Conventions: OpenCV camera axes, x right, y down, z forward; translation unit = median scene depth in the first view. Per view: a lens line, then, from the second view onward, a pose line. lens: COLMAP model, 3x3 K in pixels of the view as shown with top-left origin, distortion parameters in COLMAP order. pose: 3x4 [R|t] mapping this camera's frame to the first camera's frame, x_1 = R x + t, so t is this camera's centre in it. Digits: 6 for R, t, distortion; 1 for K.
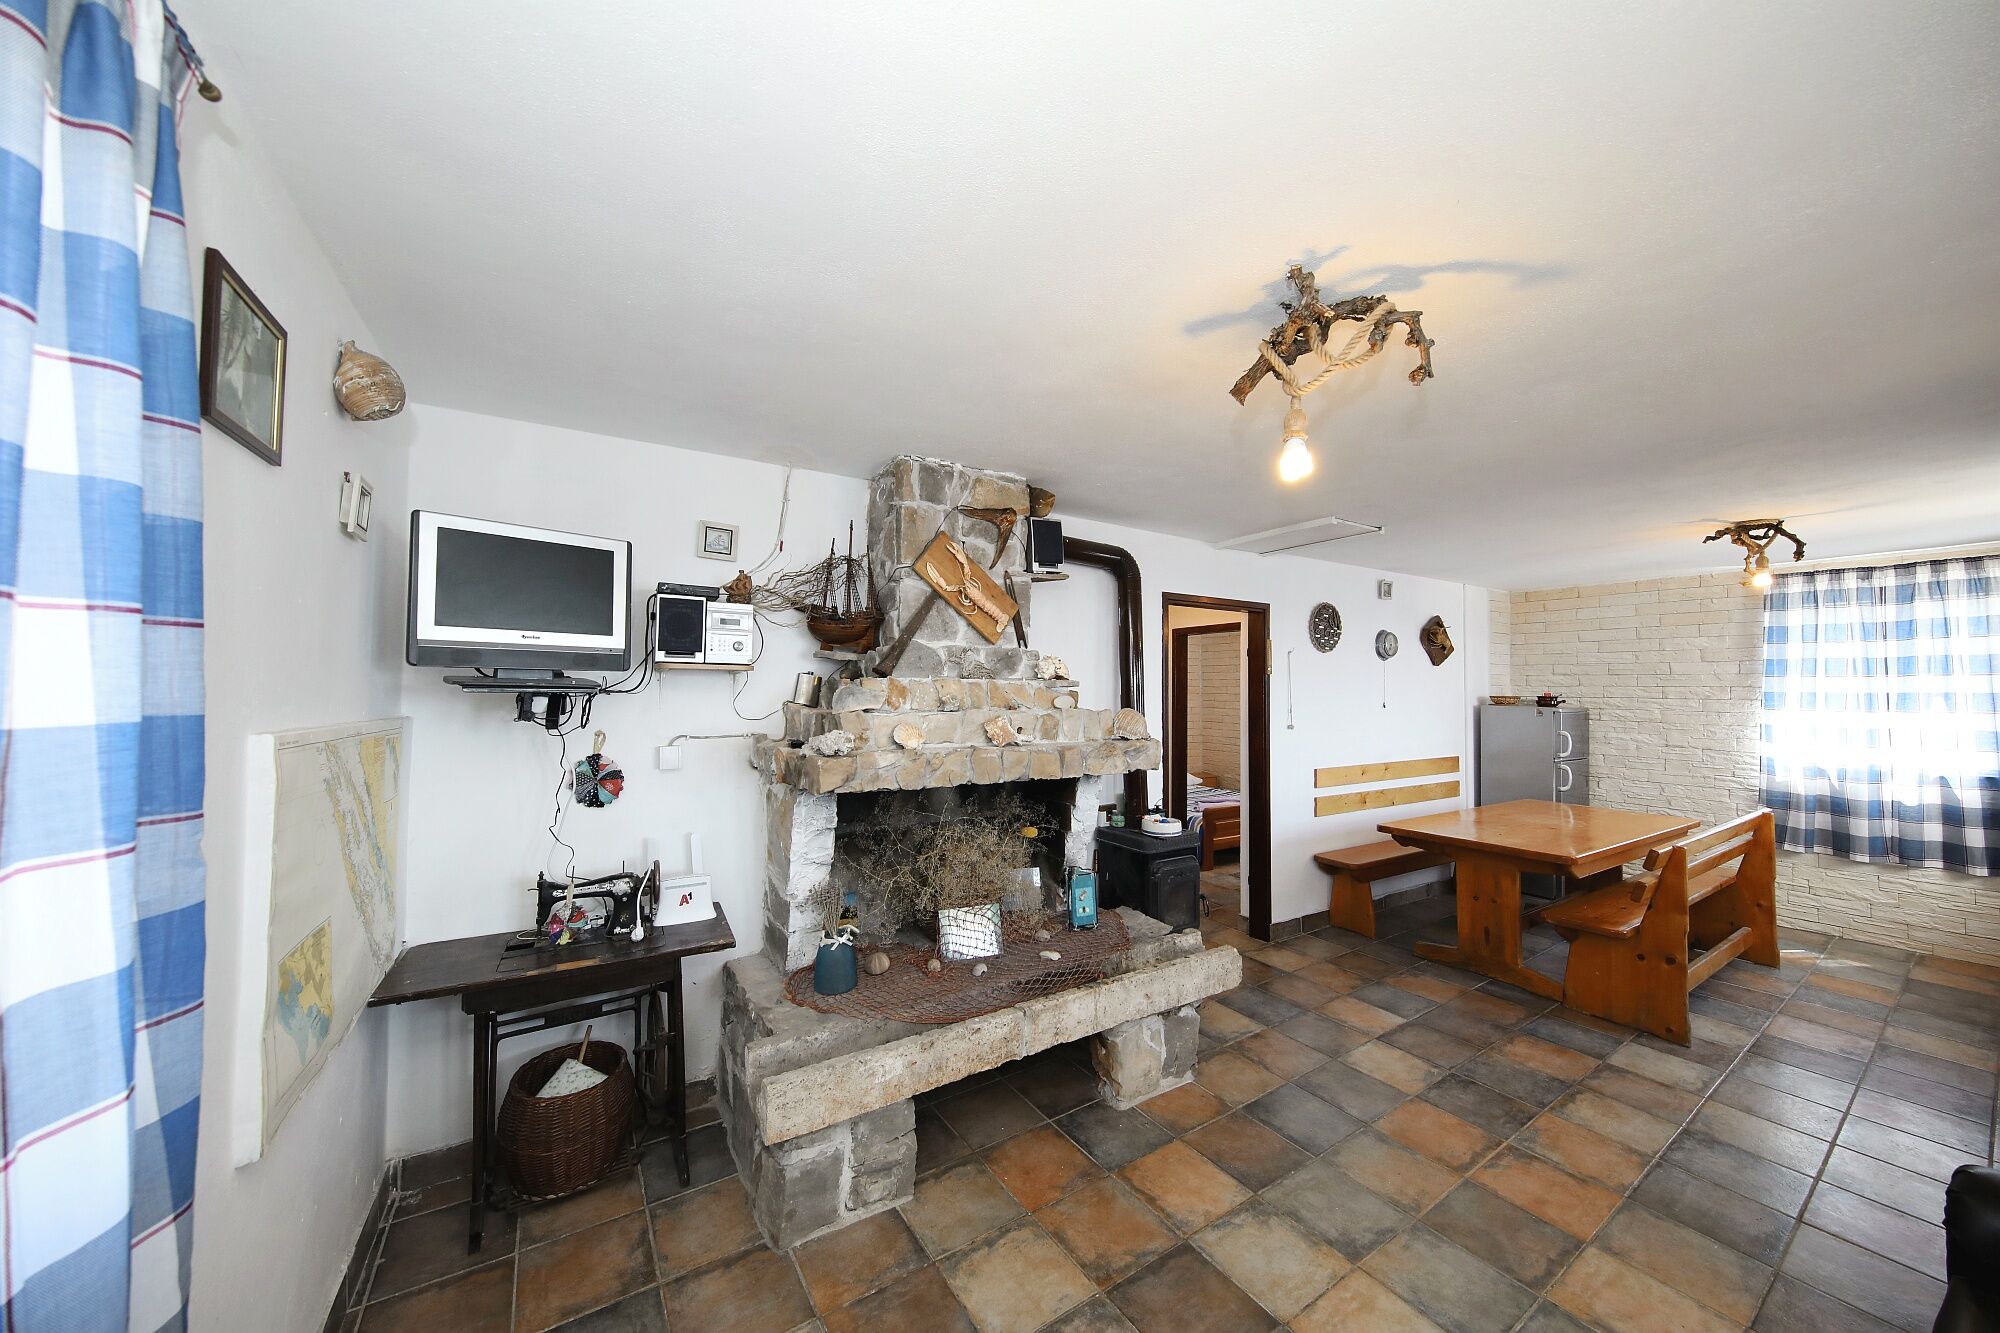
lens RADIAL K [[676.0, 0, 1000.0], [0, 676.0, 666.5], [0, 0, 1]] dist [-0.000692, -0.000034]
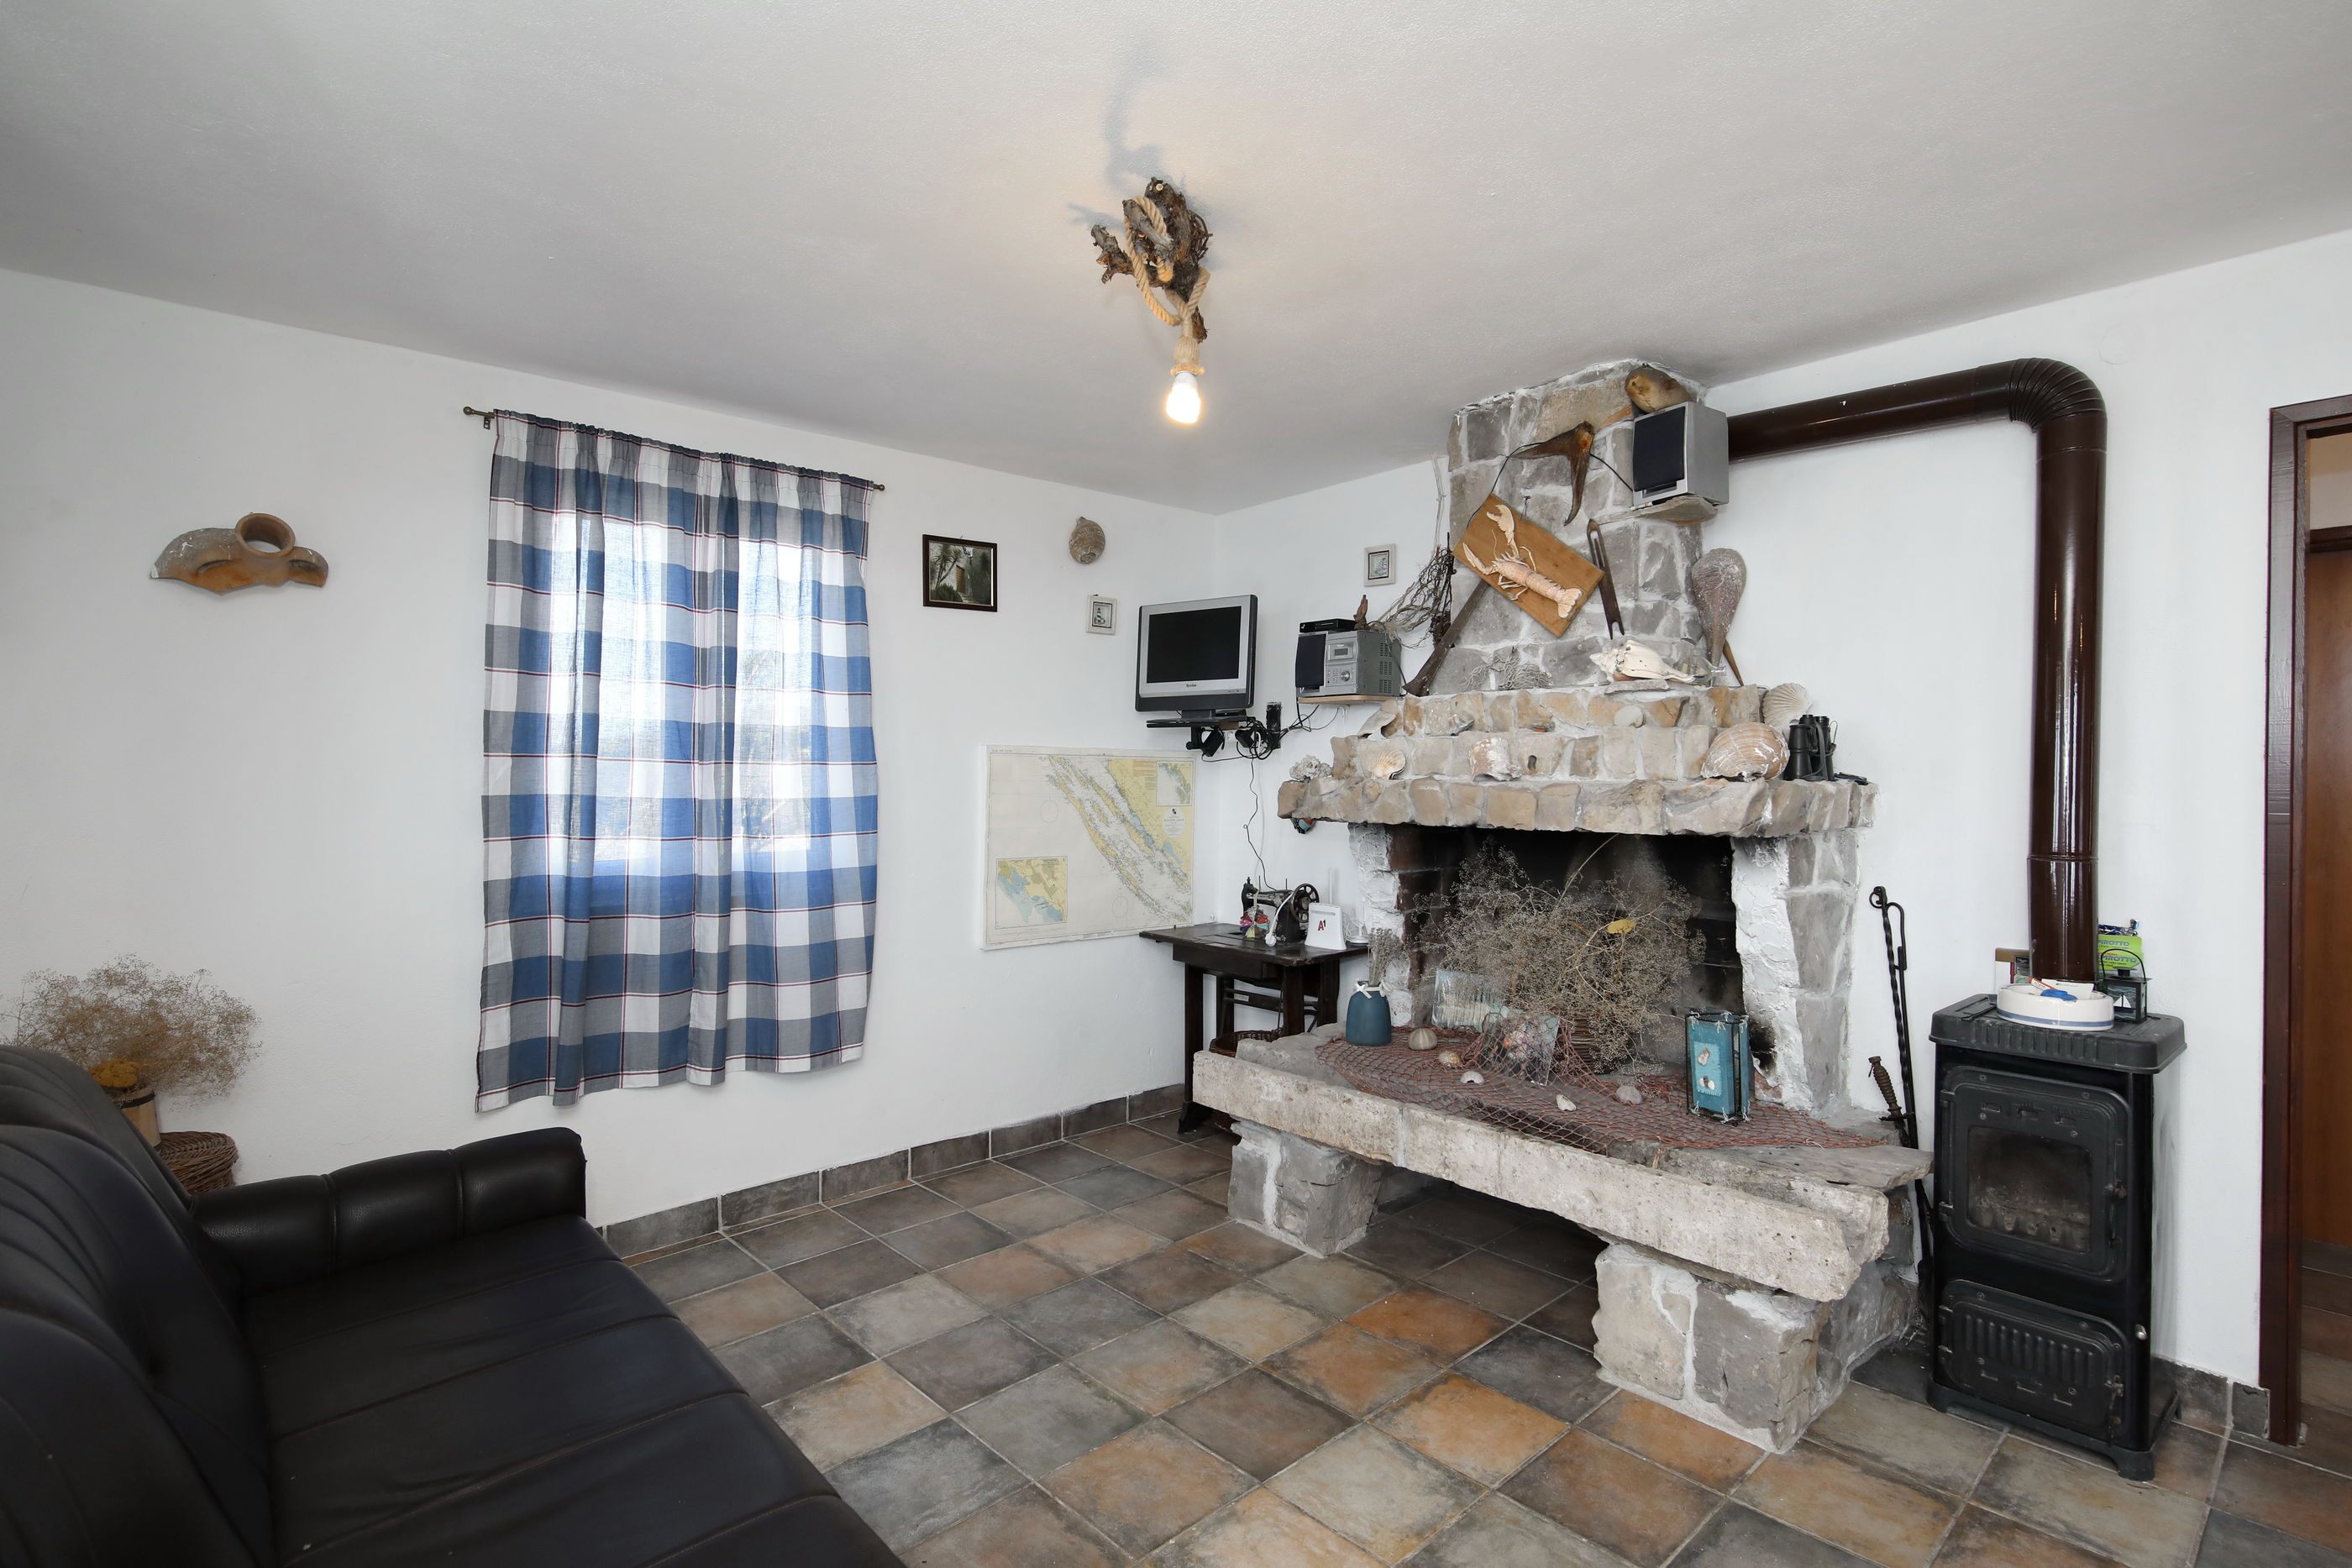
lens RADIAL K [[1132.5, 0, 1176.4], [0, 1132.5, 768.0], [0, 0, 1]] dist [0.000566, -0.000065]
pose [[0.164780, -0.010480, -0.986275, 1.234809], [0.034654, 0.999388, -0.004830, 0.106814], [0.985721, -0.033383, 0.165042, 0.515155]]
